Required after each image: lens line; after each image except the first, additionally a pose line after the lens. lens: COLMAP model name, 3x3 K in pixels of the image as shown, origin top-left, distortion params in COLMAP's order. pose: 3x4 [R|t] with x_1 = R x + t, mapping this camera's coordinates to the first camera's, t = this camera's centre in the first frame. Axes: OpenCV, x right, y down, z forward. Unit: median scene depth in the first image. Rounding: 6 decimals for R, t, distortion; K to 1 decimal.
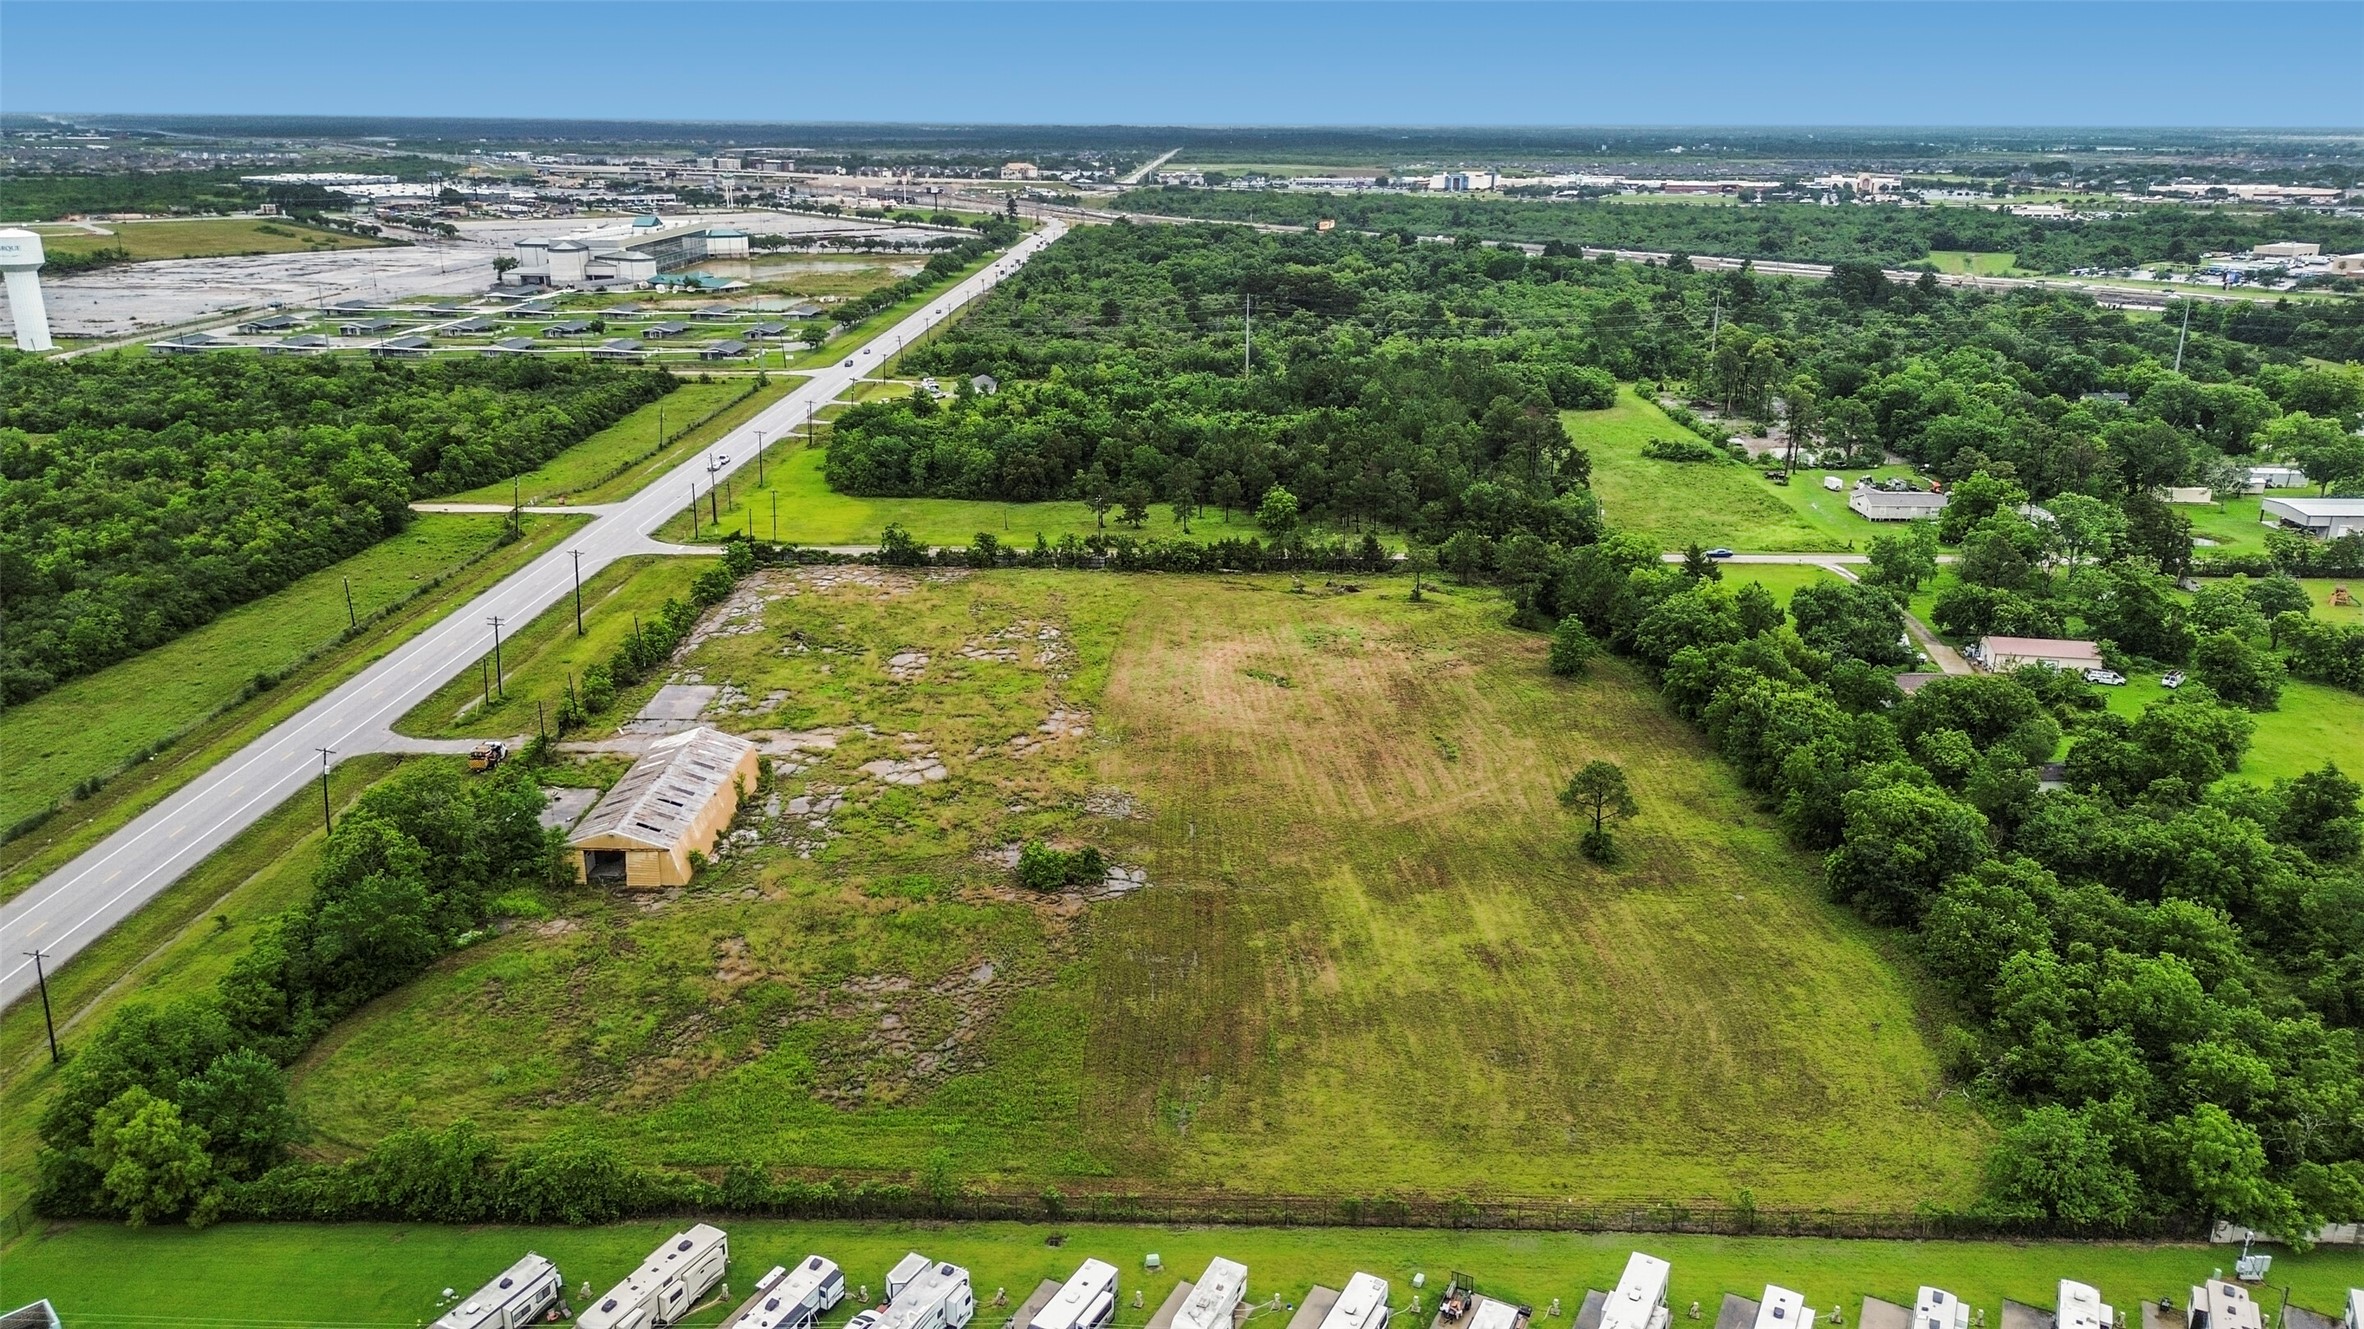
lens RADIAL K [[1680.9, 0, 1185.0], [0, 1680.9, 657.4], [0, 0, 1]] dist [0.073295, -0.078737]
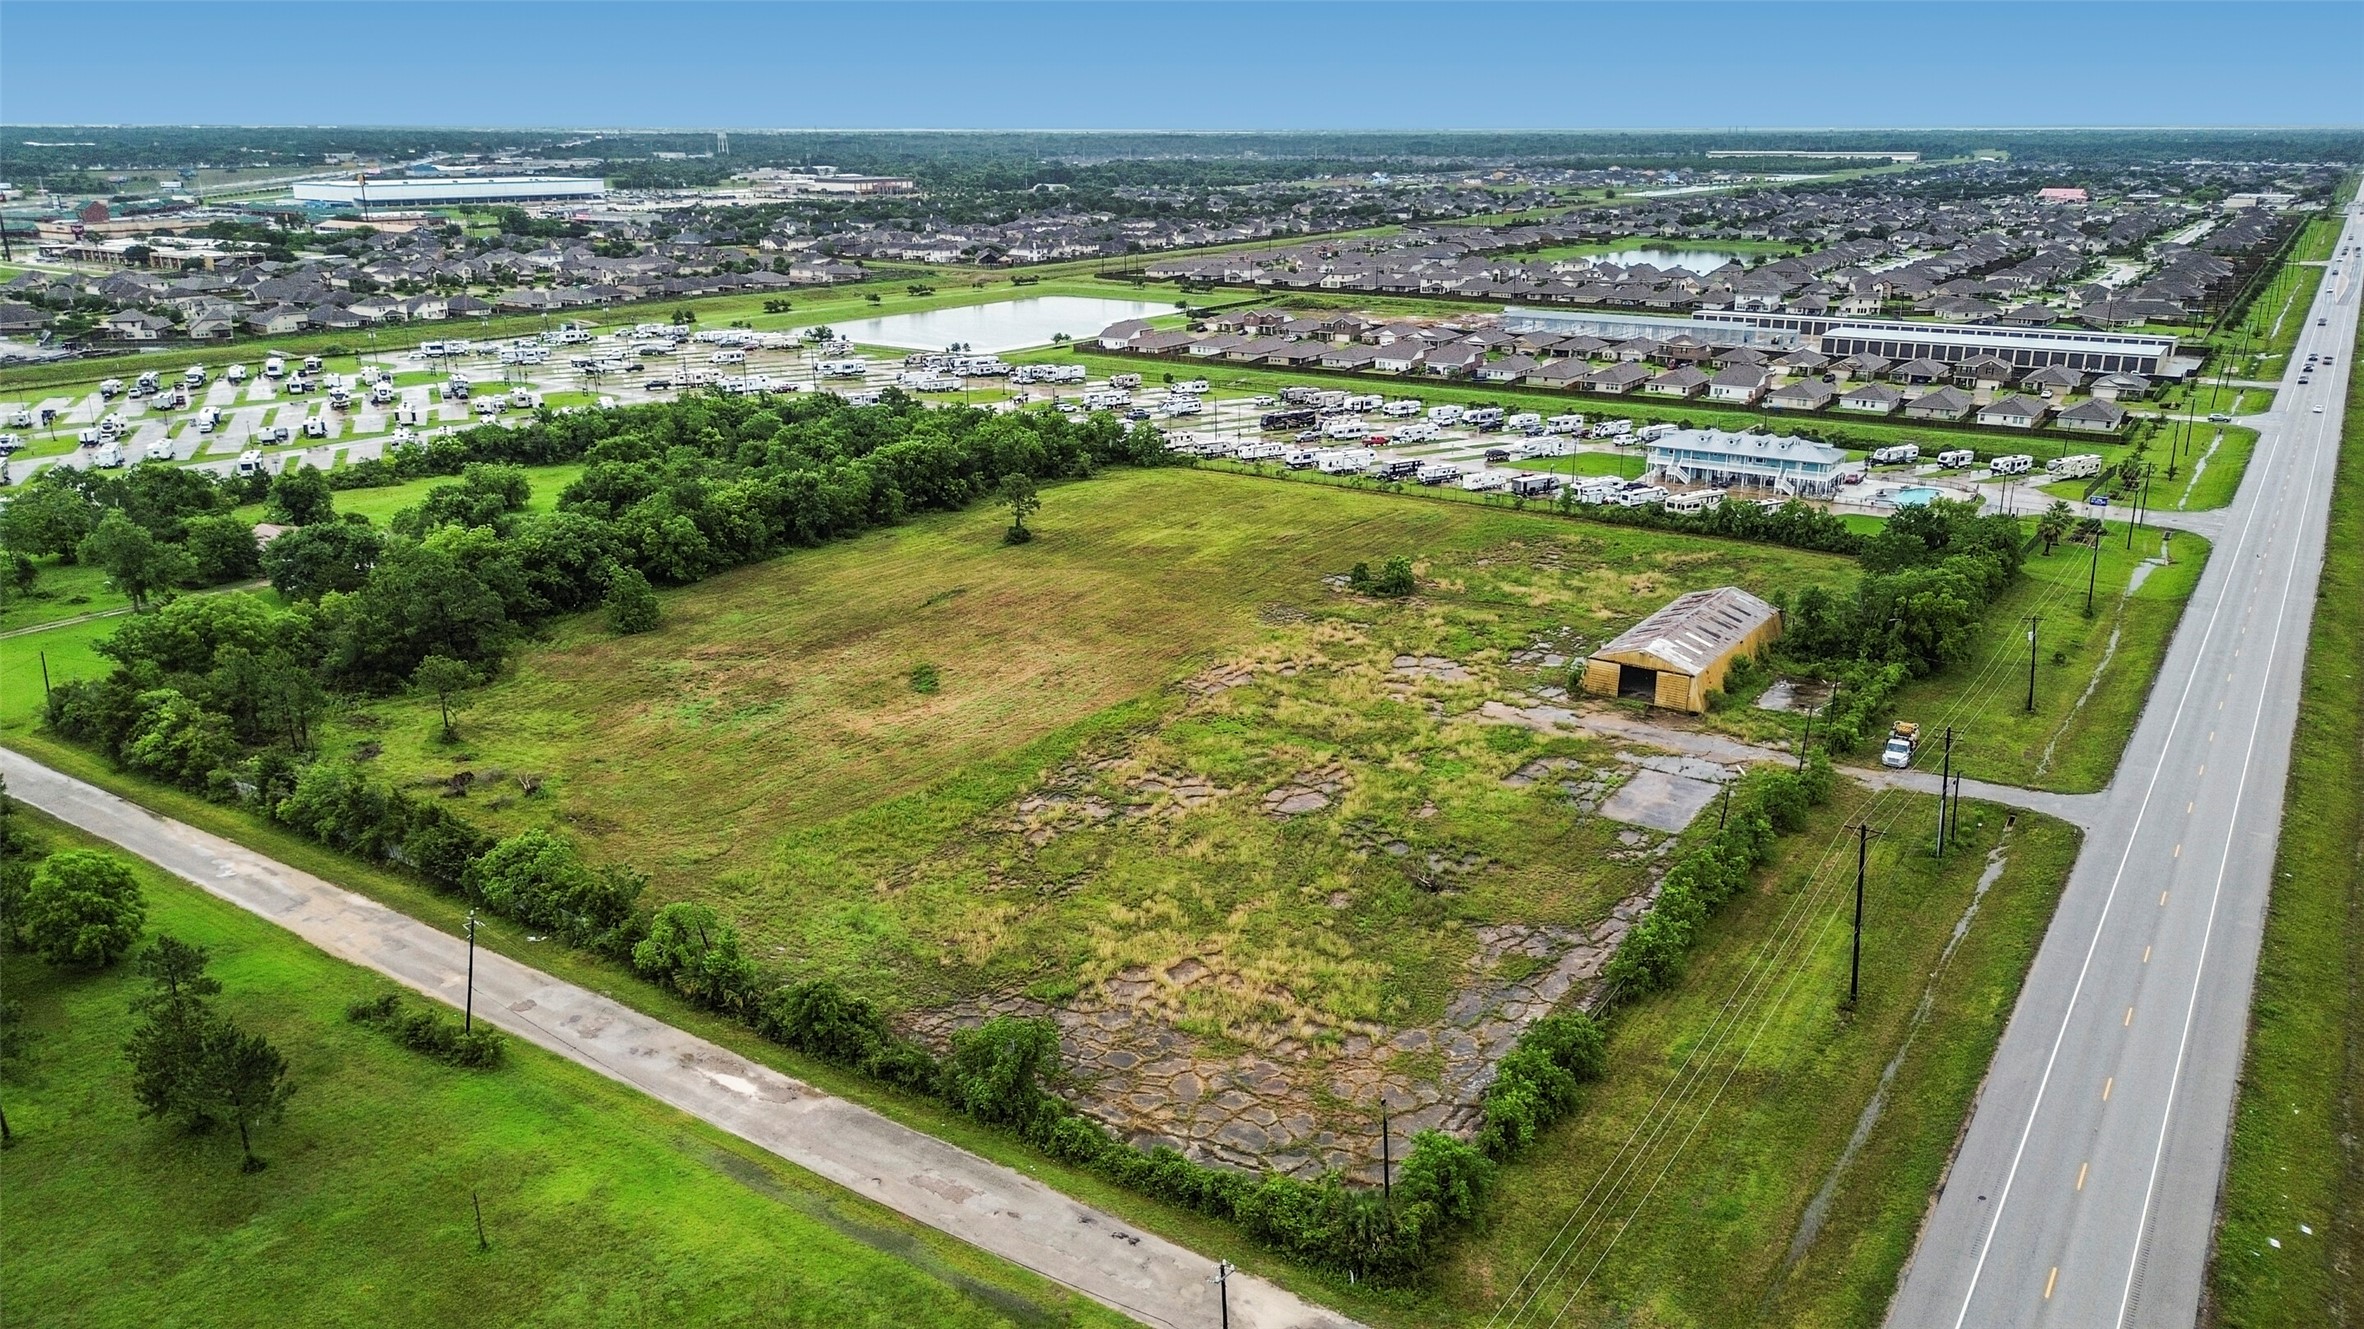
lens RADIAL K [[1680.9, 0, 1185.0], [0, 1680.9, 657.4], [0, 0, 1]] dist [0.073295, -0.078737]
pose [[-0.840758, -0.172140, 0.513317, -0.522532], [0.157999, 0.828828, 0.536731, -0.458474], [-0.517844, 0.532364, -0.669646, 1.665369]]
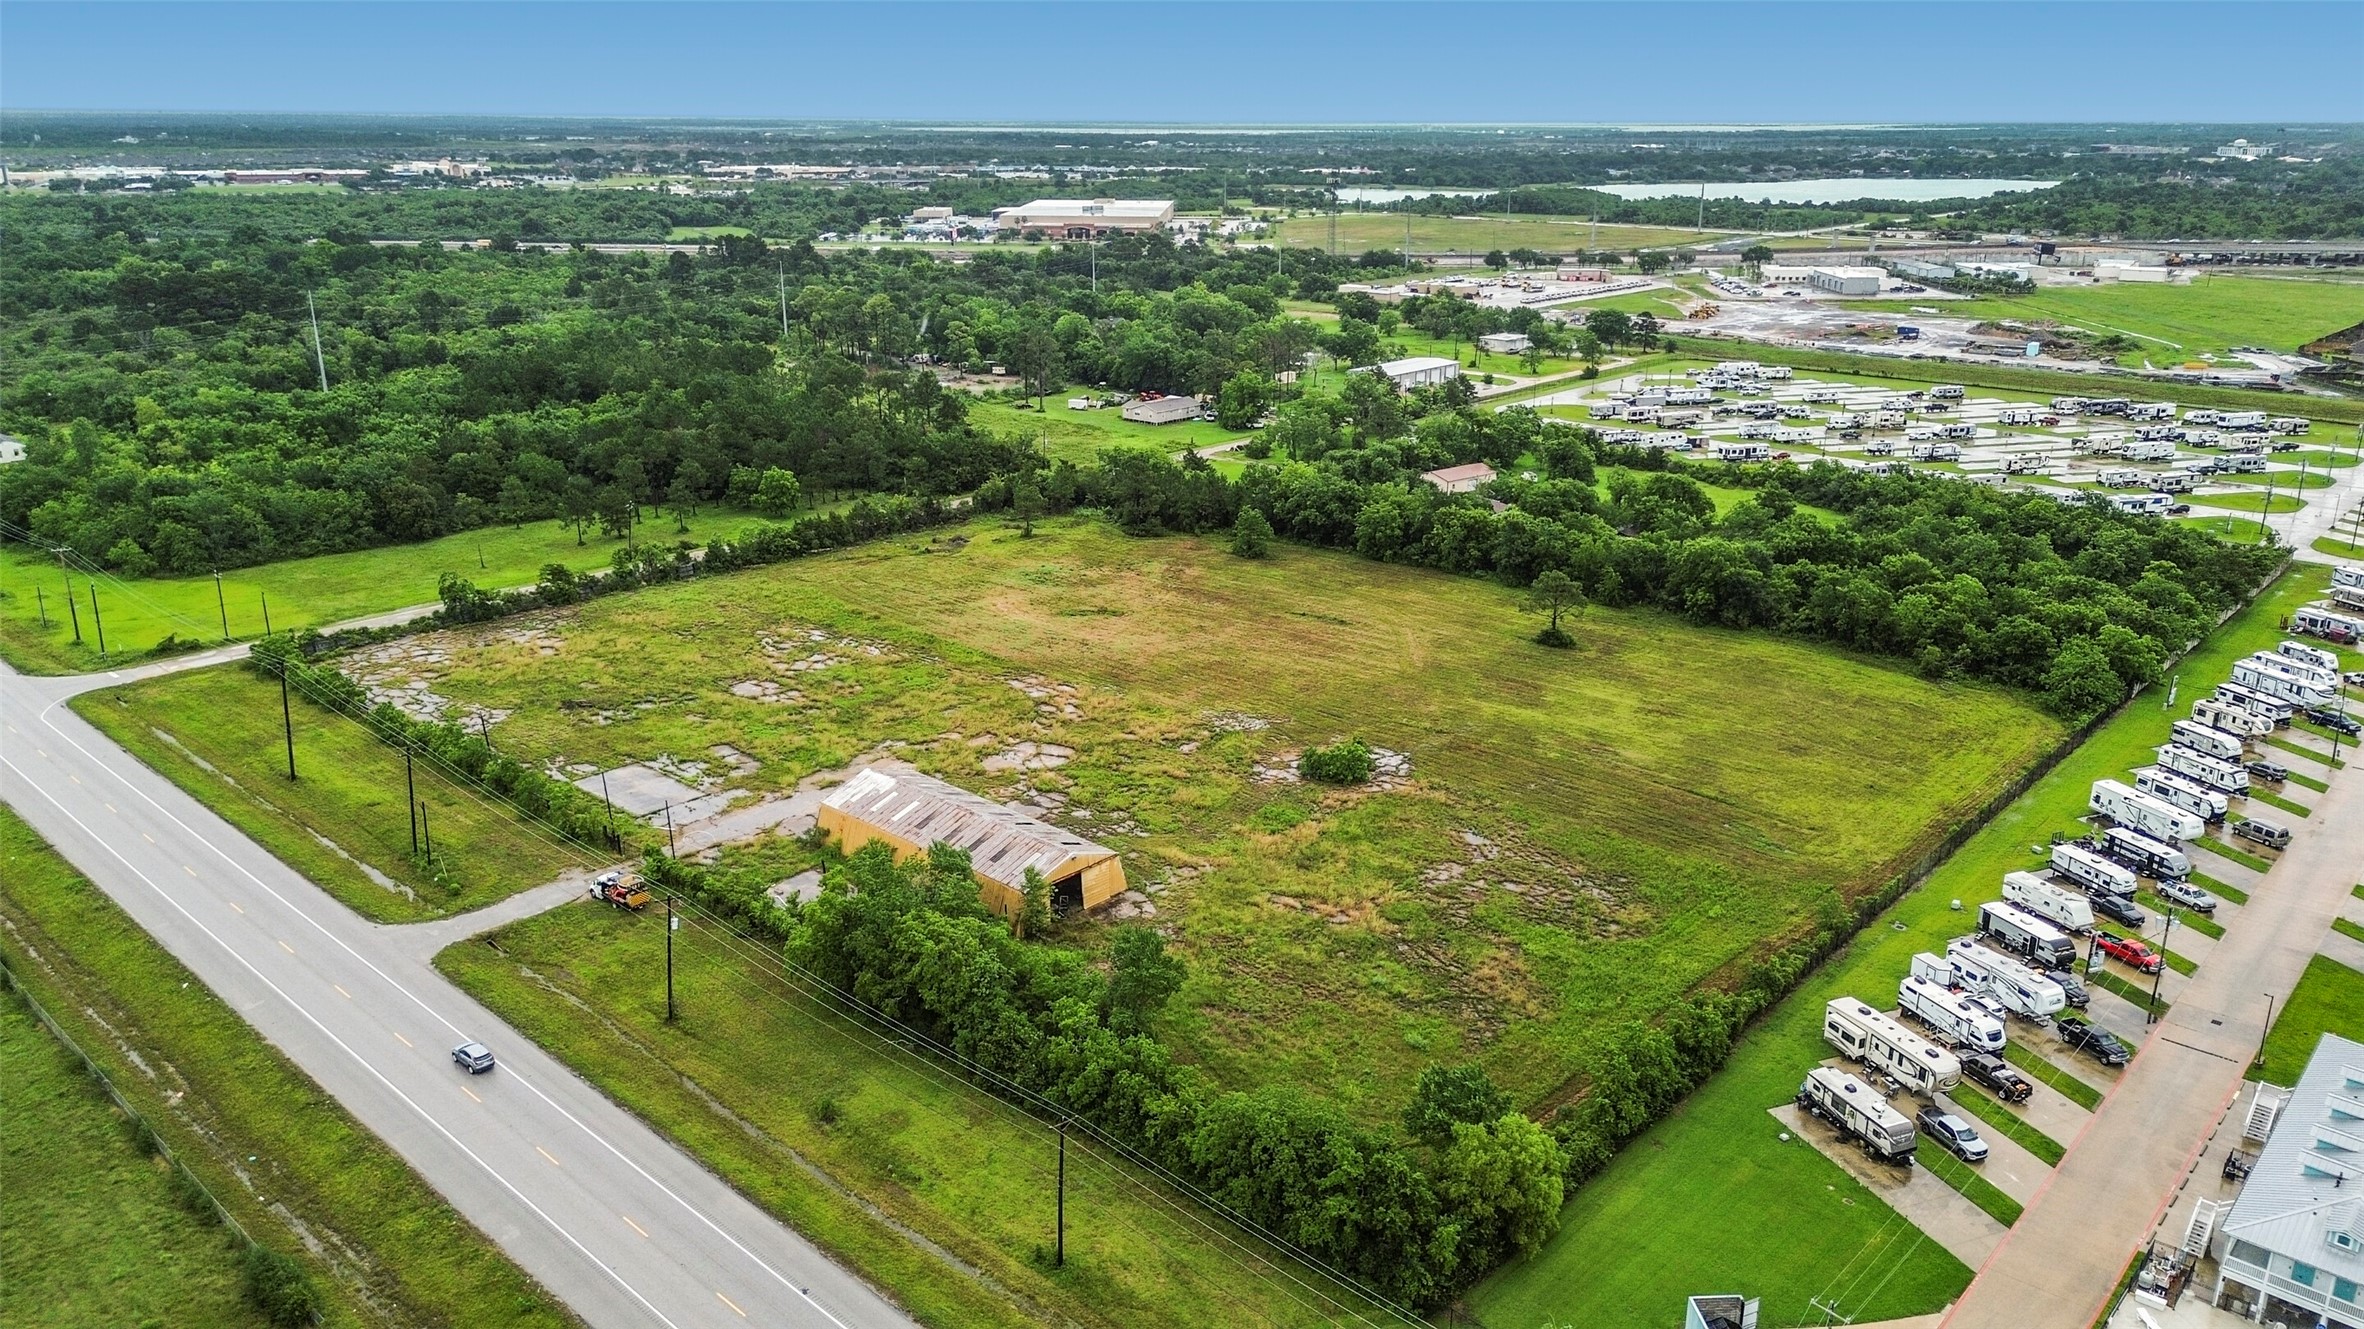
lens RADIAL K [[1680.9, 0, 1185.0], [0, 1680.9, 657.4], [0, 0, 1]] dist [0.073295, -0.078737]
pose [[0.662122, -0.235179, 0.711538, -0.745187], [0.231510, 0.967230, 0.104259, -0.062908], [-0.712740, 0.095696, 0.694870, 0.273631]]
